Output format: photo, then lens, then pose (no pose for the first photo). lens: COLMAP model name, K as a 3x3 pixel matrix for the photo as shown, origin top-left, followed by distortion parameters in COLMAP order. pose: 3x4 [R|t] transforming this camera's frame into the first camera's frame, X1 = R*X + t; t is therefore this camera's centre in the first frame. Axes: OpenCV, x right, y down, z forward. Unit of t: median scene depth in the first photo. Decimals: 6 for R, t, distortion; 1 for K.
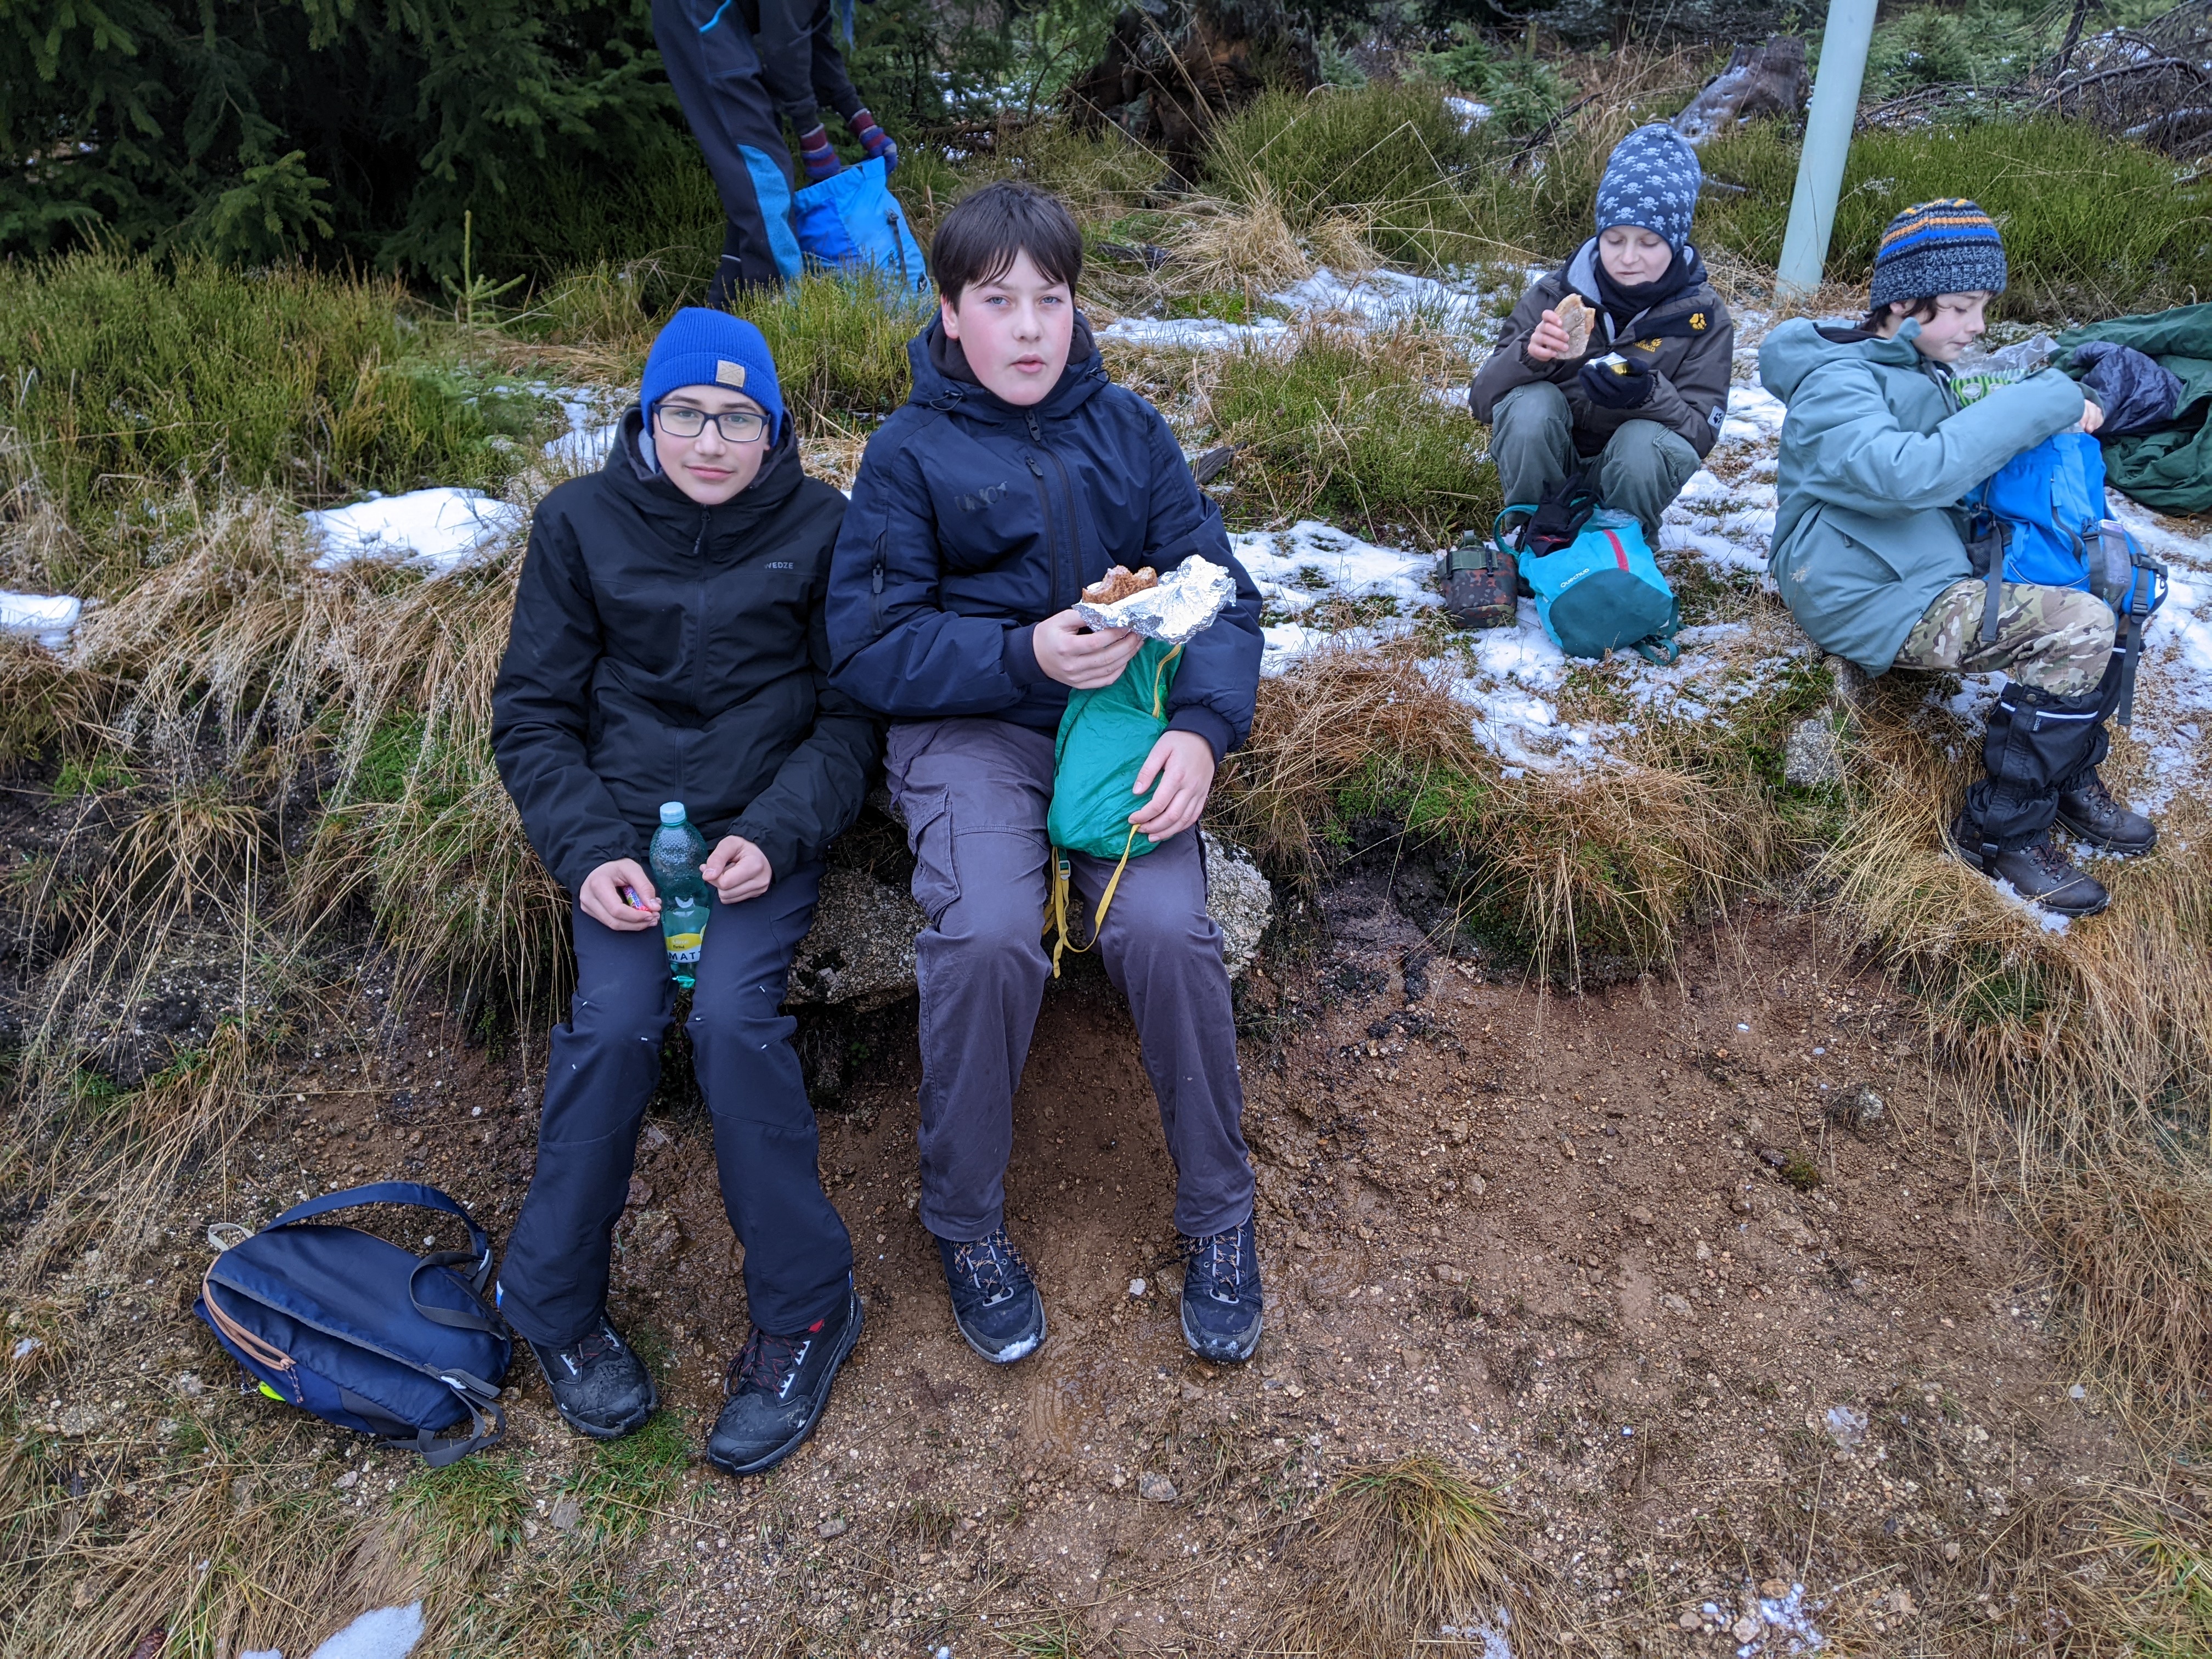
lens RADIAL K [[1809.5, 0, 1193.9], [0, 1809.5, 826.3], [0, 0, 1]] dist [0.120060, -0.157209]
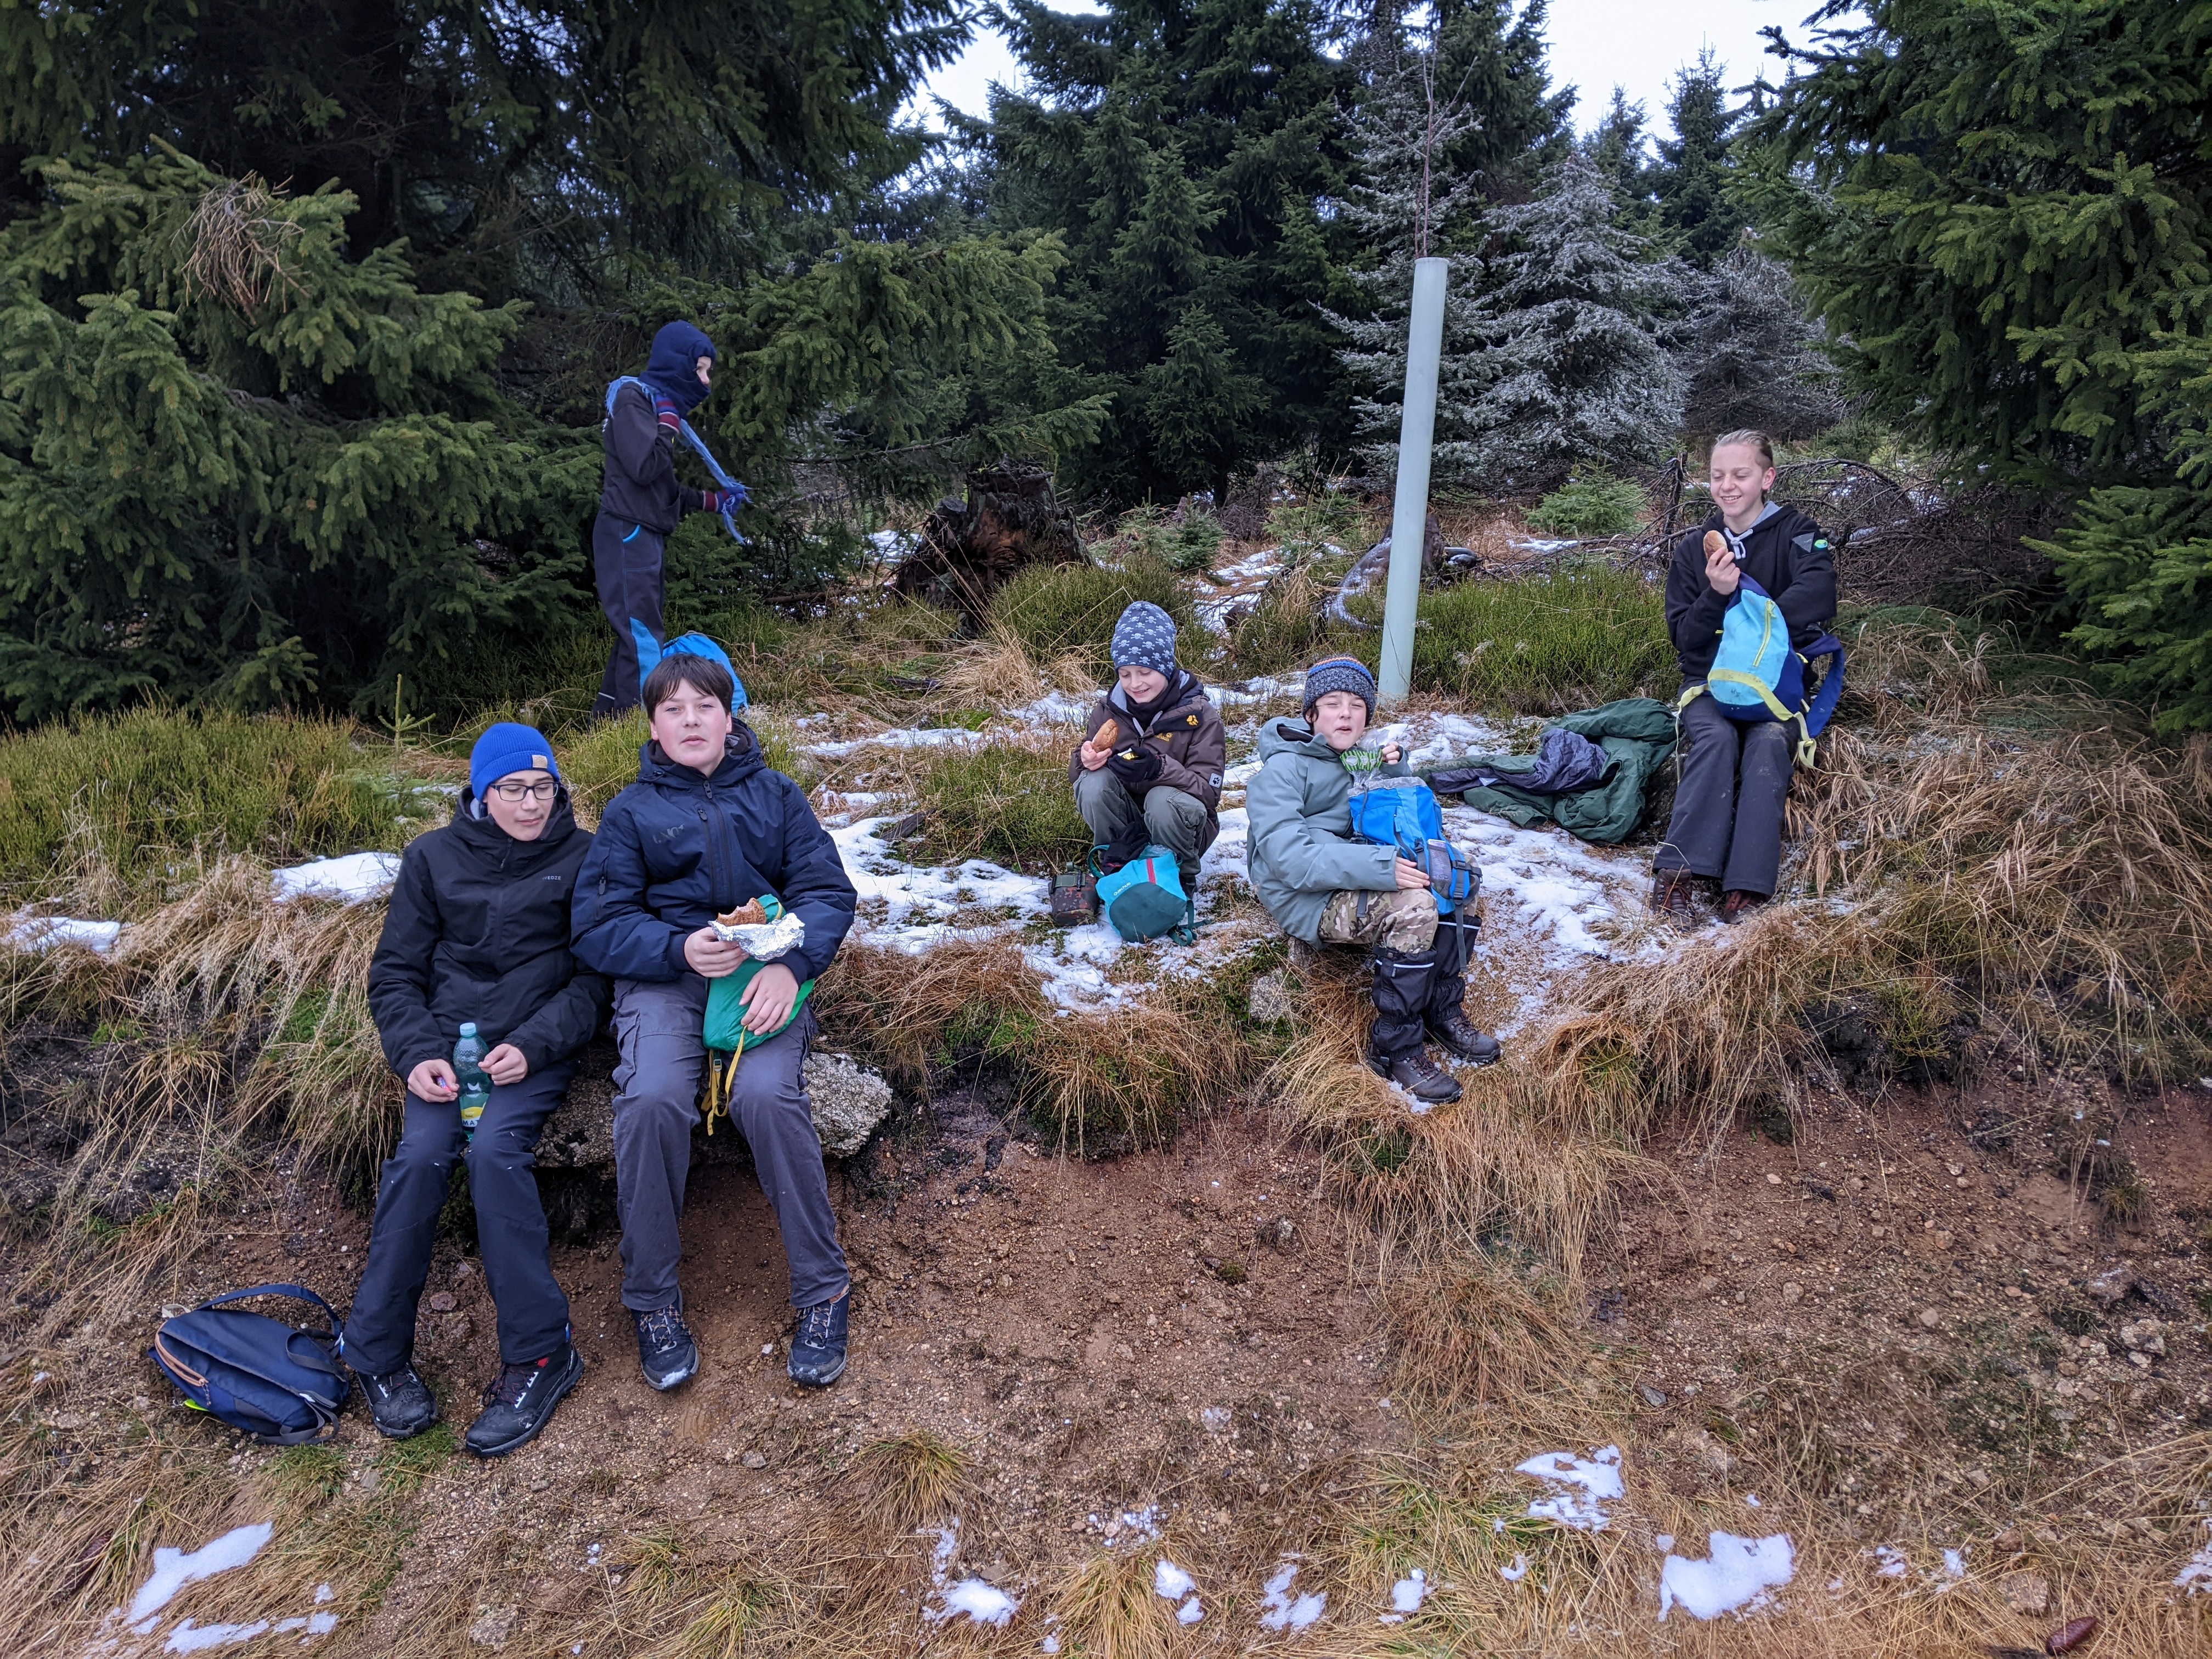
lens RADIAL K [[1781.5, 0, 1106.0], [0, 1781.5, 829.5], [0, 0, 1]] dist [0.123509, -0.140693]
pose [[0.999034, -0.026799, -0.034829, 0.297902], [0.018852, 0.977259, -0.211208, 0.147259], [0.039697, 0.210347, 0.976820, -0.509375]]
